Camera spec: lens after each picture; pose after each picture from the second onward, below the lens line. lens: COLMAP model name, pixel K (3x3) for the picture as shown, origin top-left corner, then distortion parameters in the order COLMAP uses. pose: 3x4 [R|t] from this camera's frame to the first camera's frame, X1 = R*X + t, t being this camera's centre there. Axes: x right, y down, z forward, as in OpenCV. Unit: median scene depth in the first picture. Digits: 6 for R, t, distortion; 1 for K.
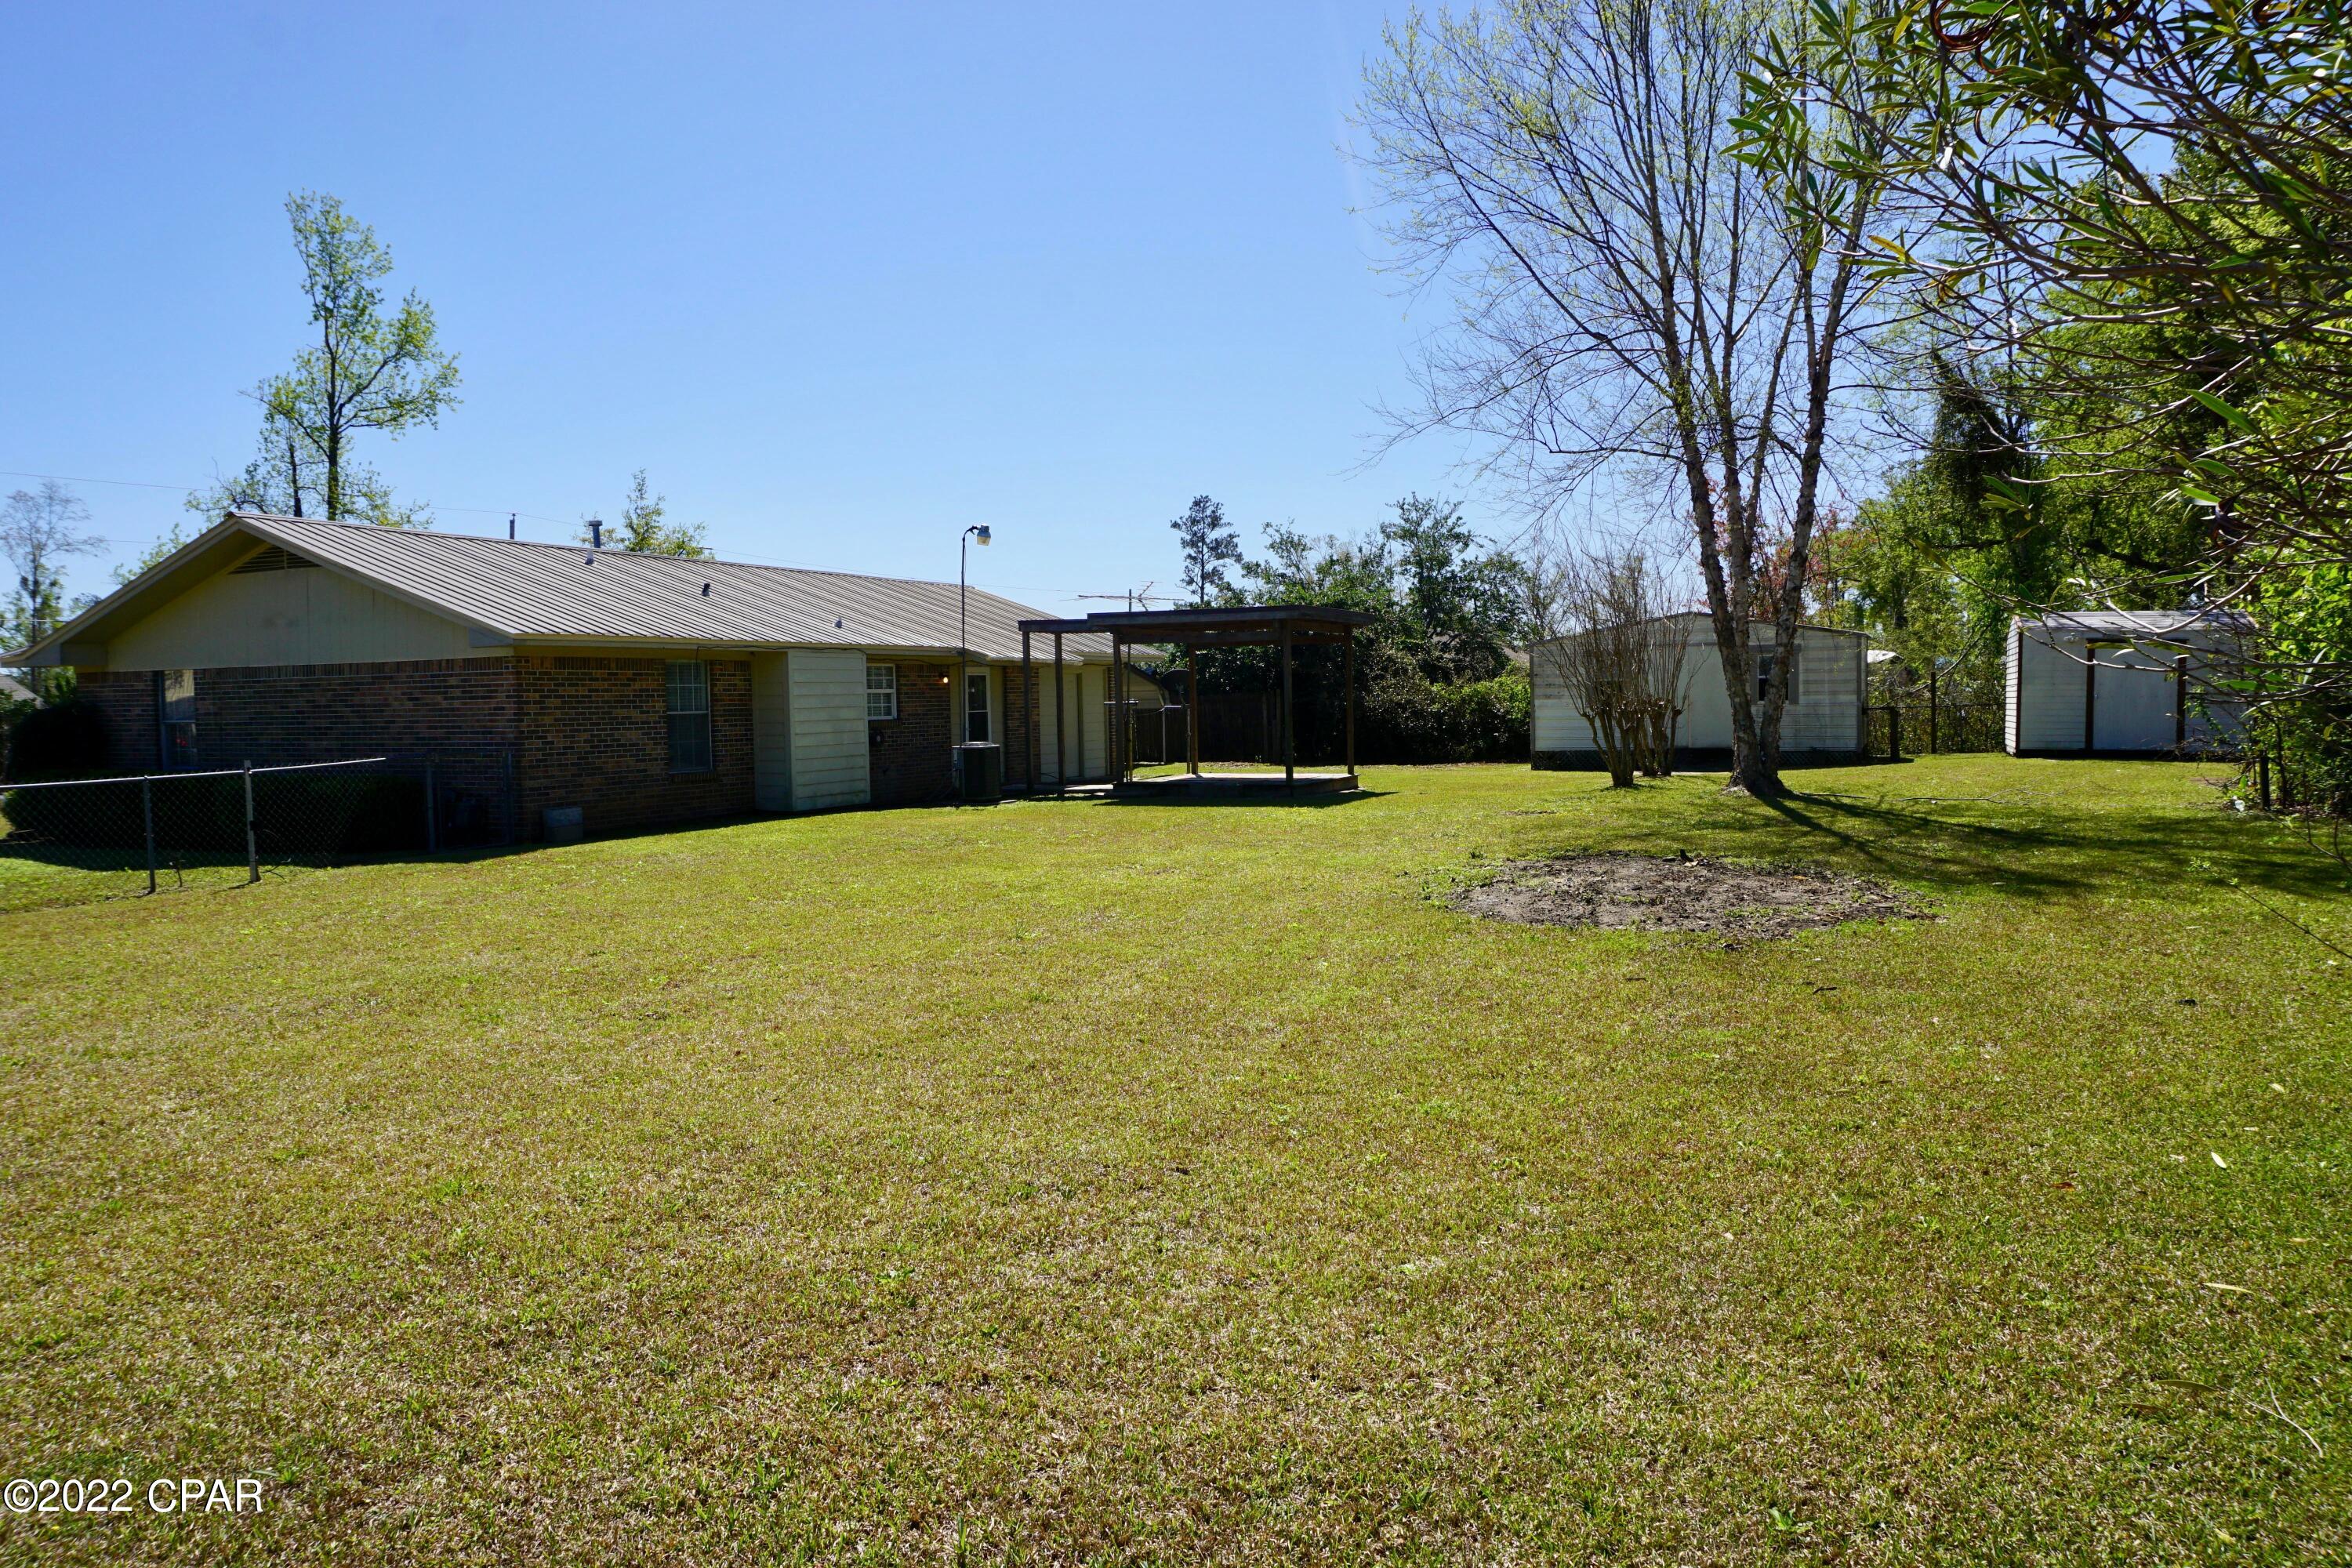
lens RADIAL K [[1586.2, 0, 1178.9], [0, 1586.2, 782.0], [0, 0, 1]] dist [-0.007610, -0.000962]
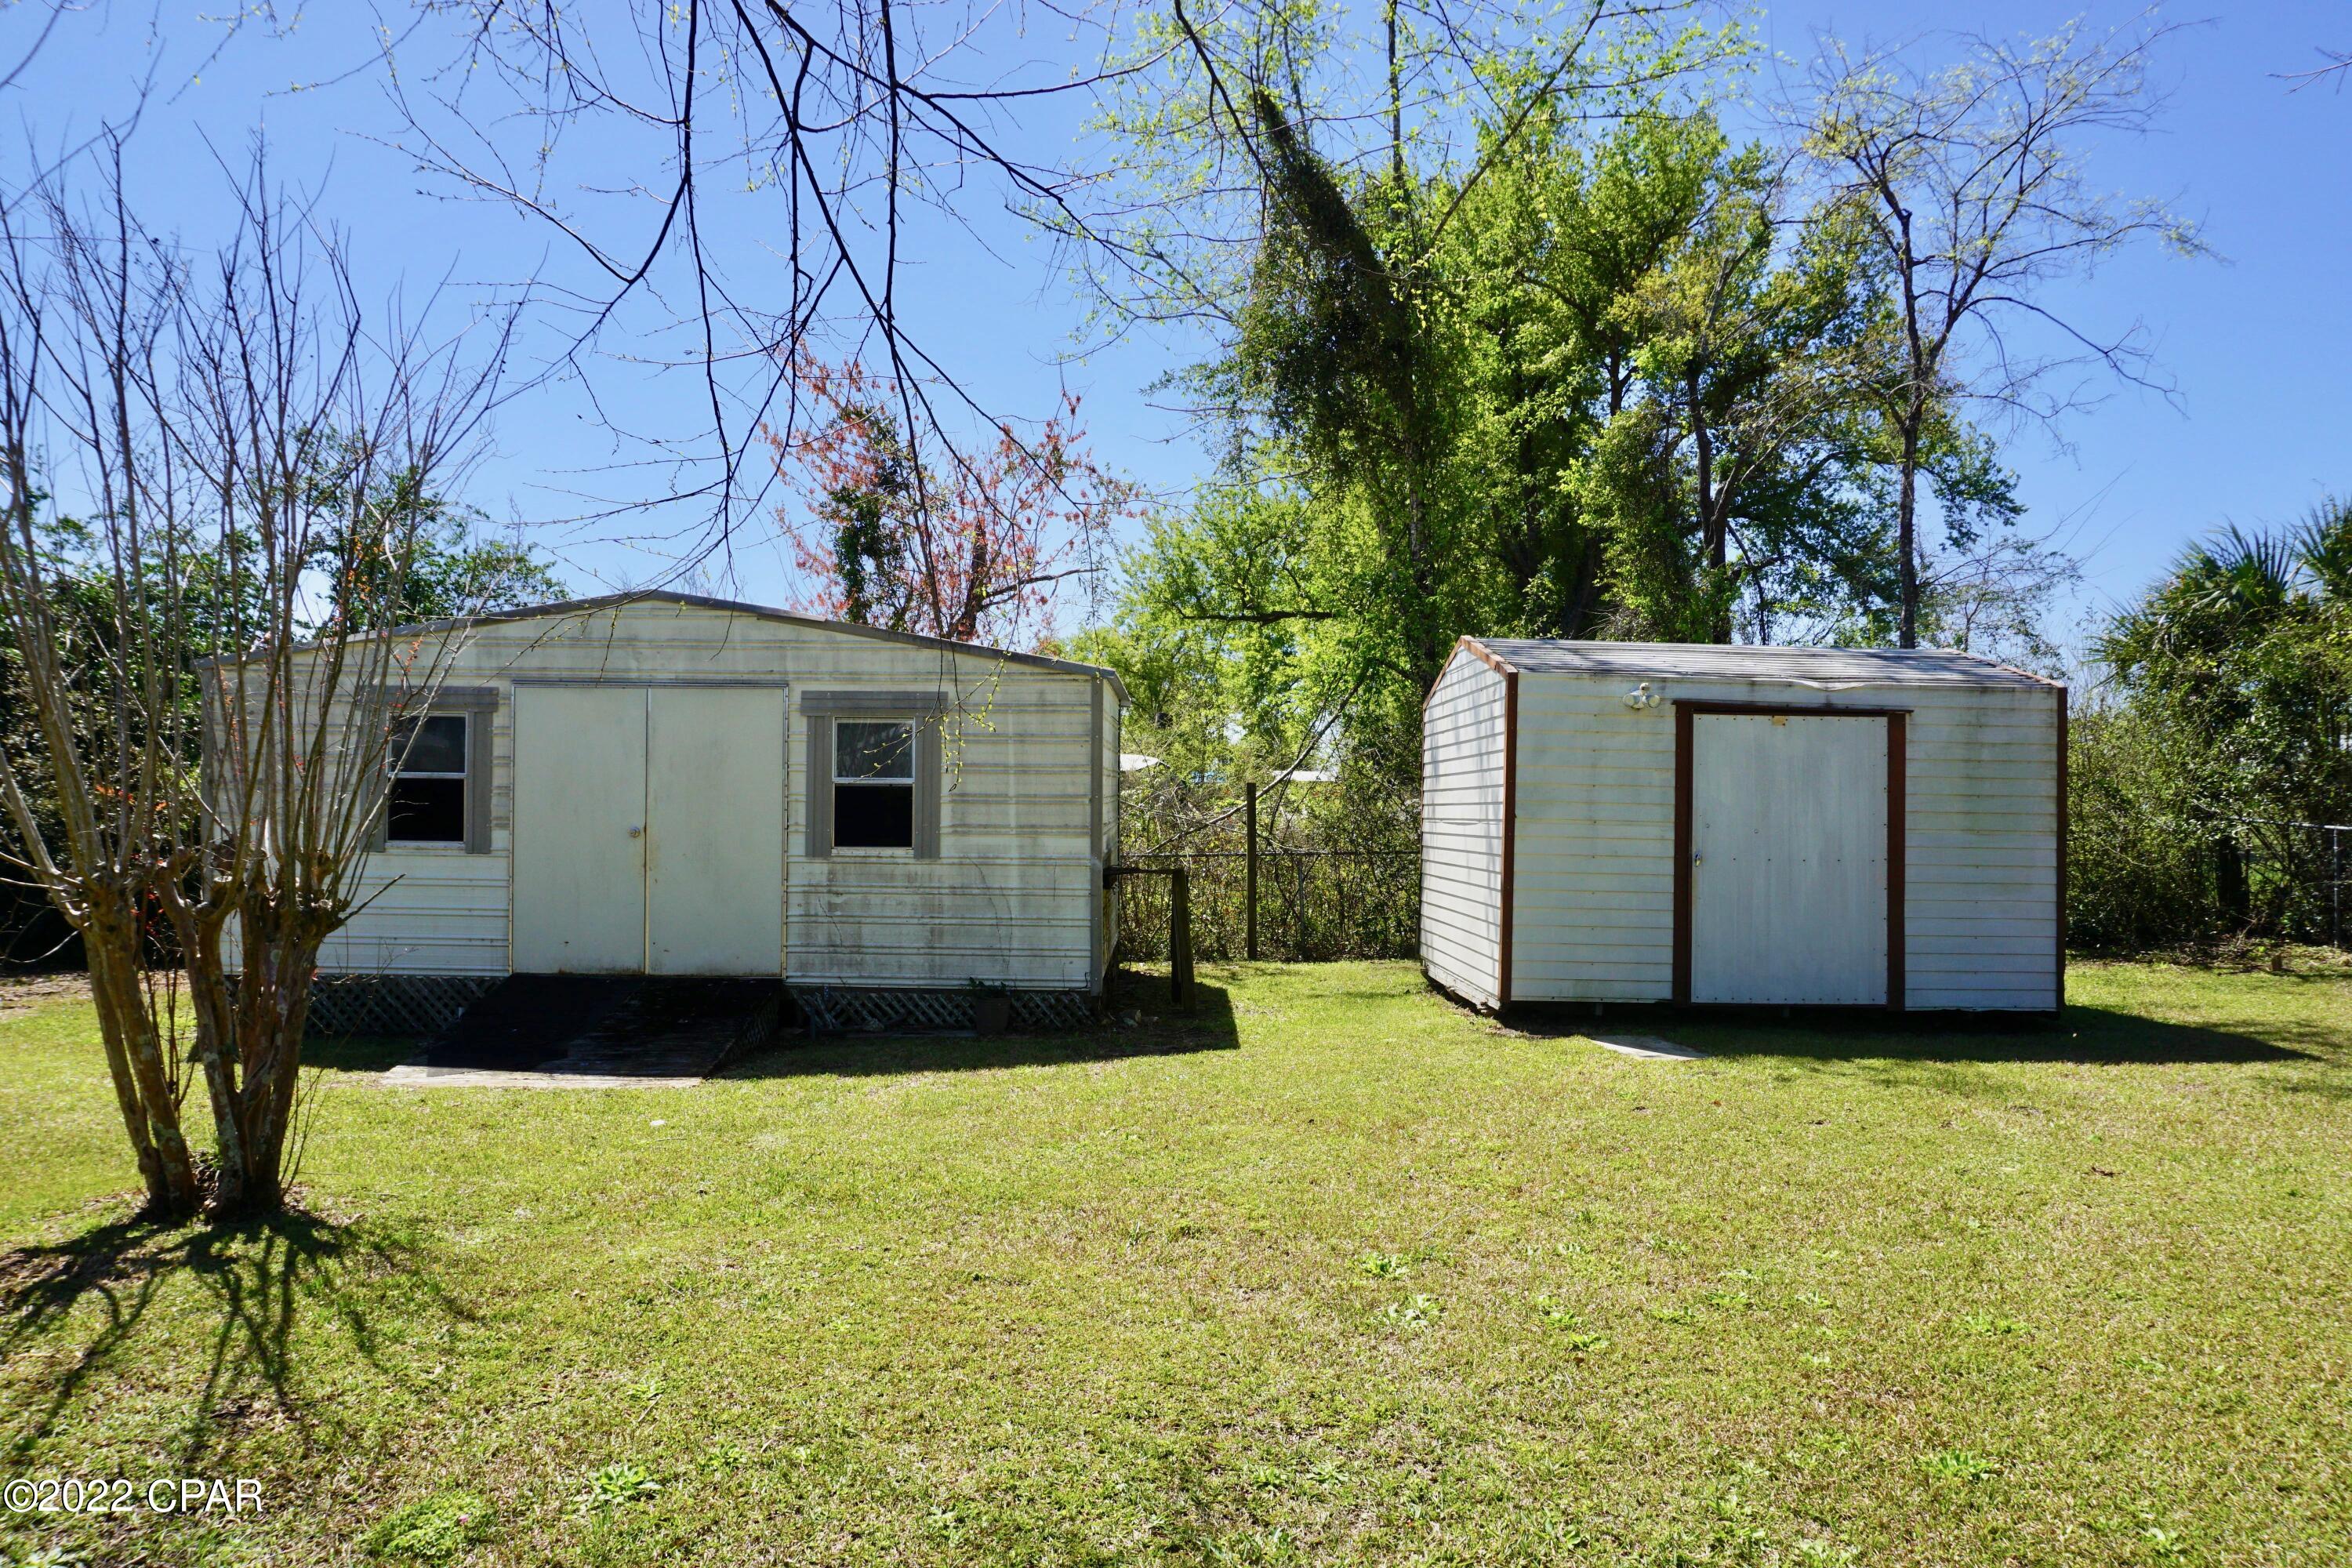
lens RADIAL K [[1586.2, 0, 1176.4], [0, 1586.2, 786.9], [0, 0, 1]] dist [-0.007610, -0.000962]
pose [[0.903409, 0.030355, 0.427703, 0.270607], [-0.003002, 0.997914, -0.064483, -0.039976], [-0.428769, 0.056971, 0.901616, 0.619282]]
